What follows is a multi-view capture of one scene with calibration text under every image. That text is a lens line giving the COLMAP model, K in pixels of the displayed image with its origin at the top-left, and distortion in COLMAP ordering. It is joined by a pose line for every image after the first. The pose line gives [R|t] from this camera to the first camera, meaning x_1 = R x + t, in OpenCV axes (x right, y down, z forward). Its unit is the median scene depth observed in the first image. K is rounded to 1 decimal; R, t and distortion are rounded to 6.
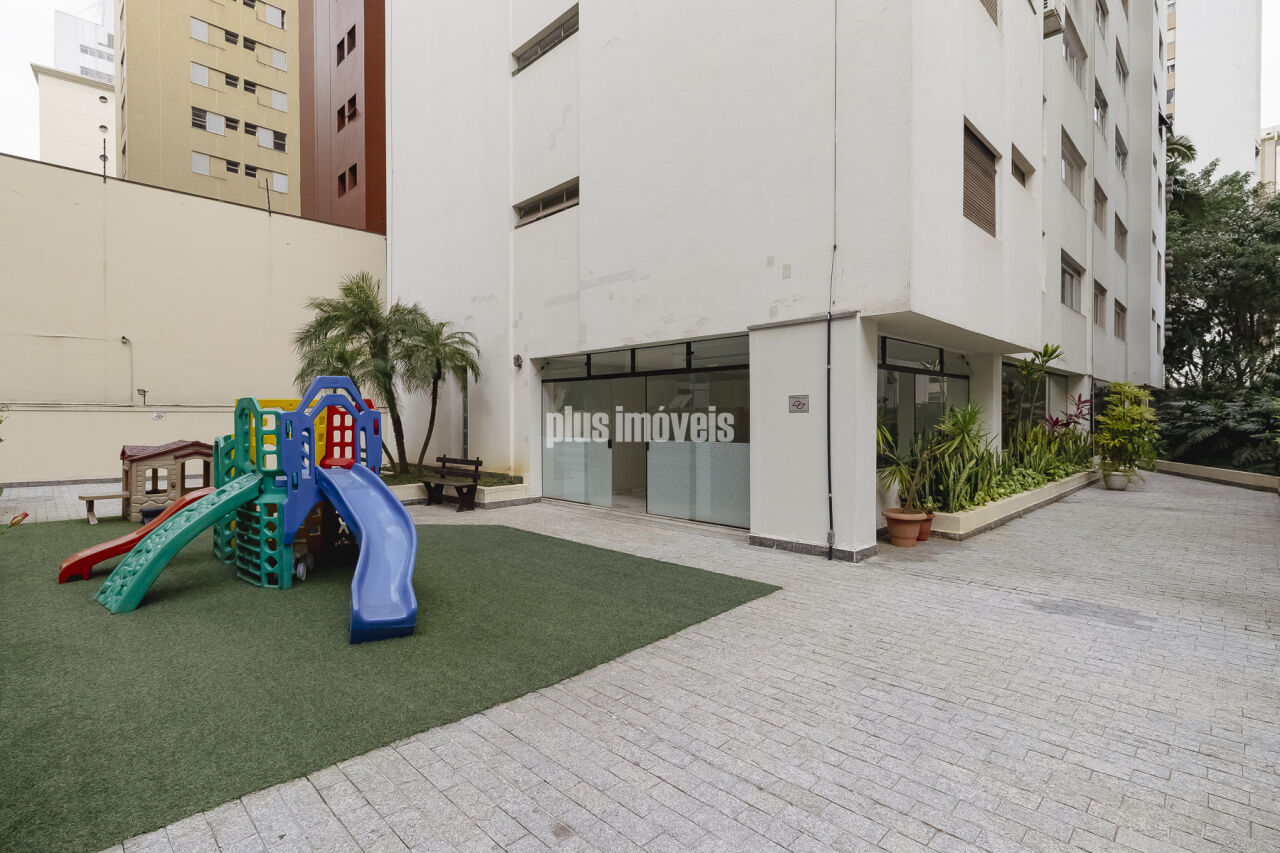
lens RADIAL K [[600.8, 0, 640.0], [0, 600.8, 426.5], [0, 0, 1]] dist [0.015690, 0.001423]
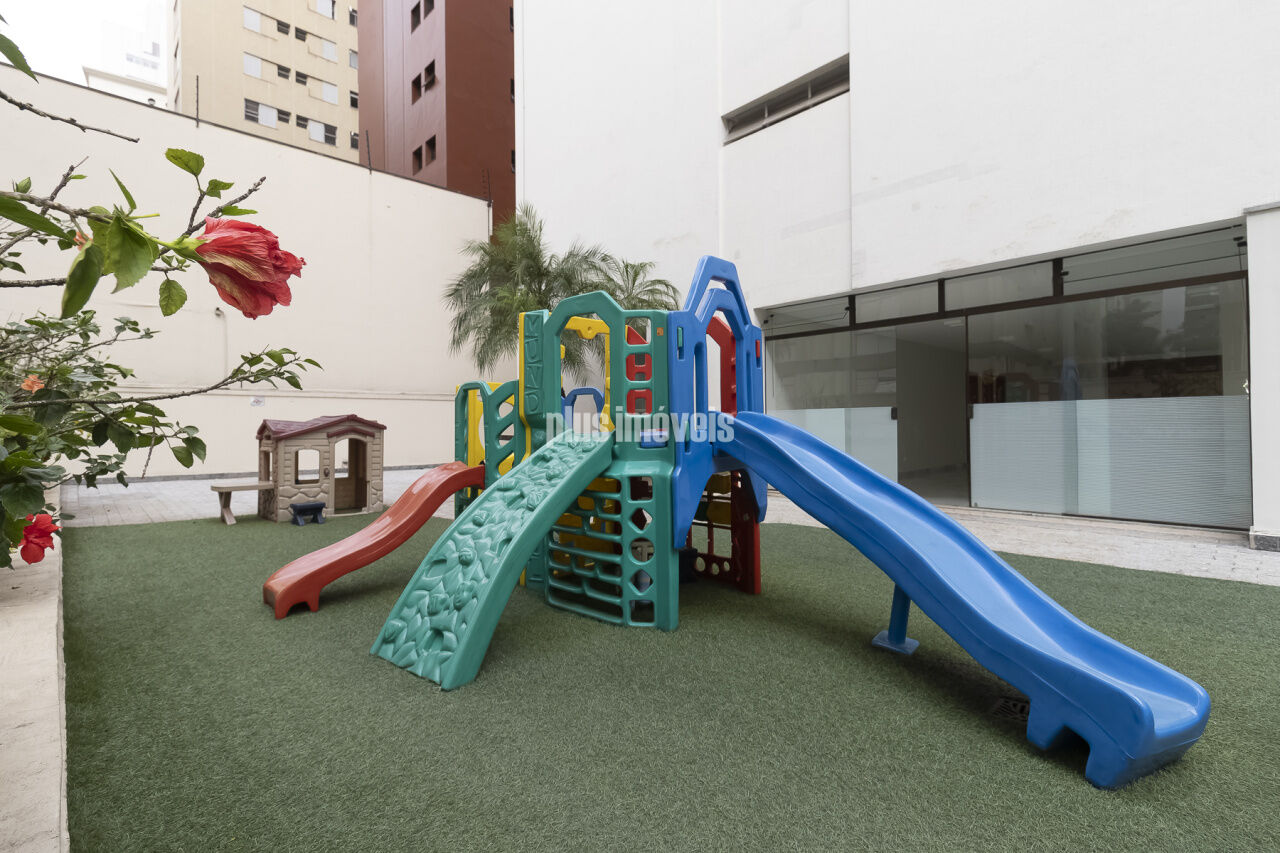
lens RADIAL K [[595.3, 0, 640.0], [0, 595.3, 426.5], [0, 0, 1]] dist [0.014005, -0.000189]
pose [[0.999580, -0.012163, -0.026293, -0.300806], [0.011906, 0.999880, -0.009906, 0.043250], [0.026410, 0.009589, 0.999605, 0.224643]]
